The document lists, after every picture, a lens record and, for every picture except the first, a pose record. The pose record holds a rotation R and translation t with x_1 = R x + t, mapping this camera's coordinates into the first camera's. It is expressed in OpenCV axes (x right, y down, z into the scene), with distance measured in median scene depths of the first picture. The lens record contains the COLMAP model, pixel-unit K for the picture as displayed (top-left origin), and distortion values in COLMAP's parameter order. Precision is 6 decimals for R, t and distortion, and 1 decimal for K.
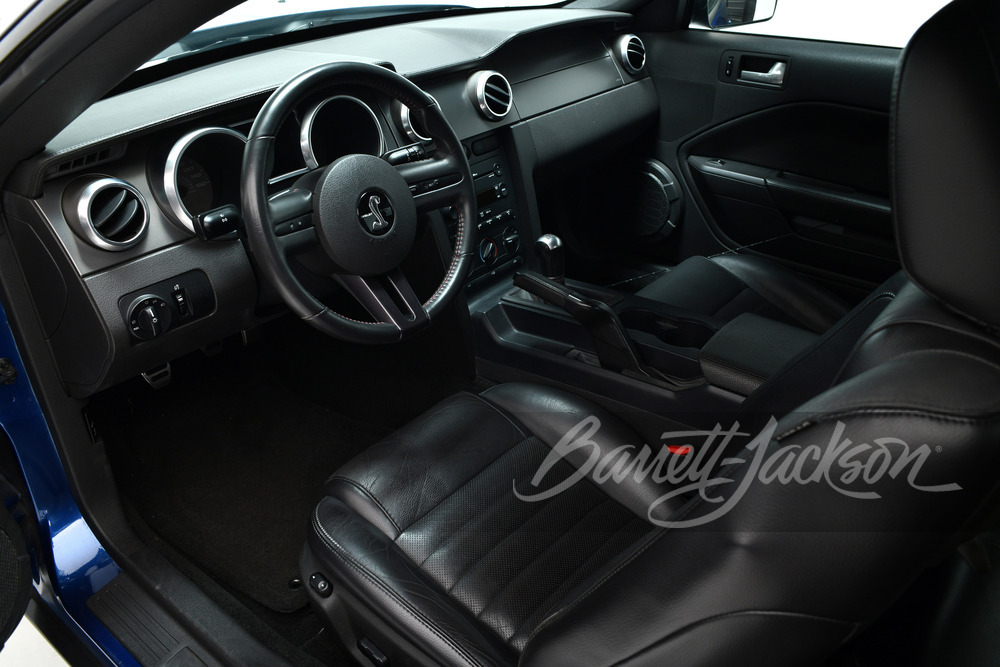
lens RADIAL K [[831.9, 0, 500.0], [0, 831.9, 333.5], [0, 0, 1]] dist [-0.099917, 0.111138]
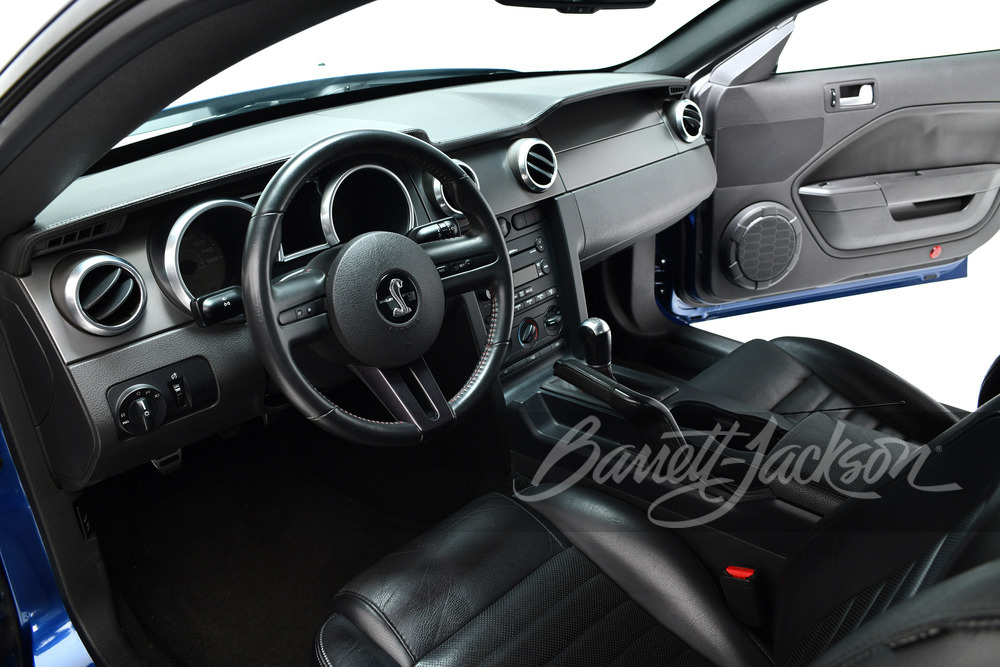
lens RADIAL K [[831.9, 0, 500.0], [0, 831.9, 333.5], [0, 0, 1]] dist [-0.099917, 0.111138]
pose [[0.998009, 0.019689, -0.059919, 0.013017], [-0.023885, 0.997250, -0.070151, -0.044522], [0.058373, 0.071443, 0.995735, 0.115329]]
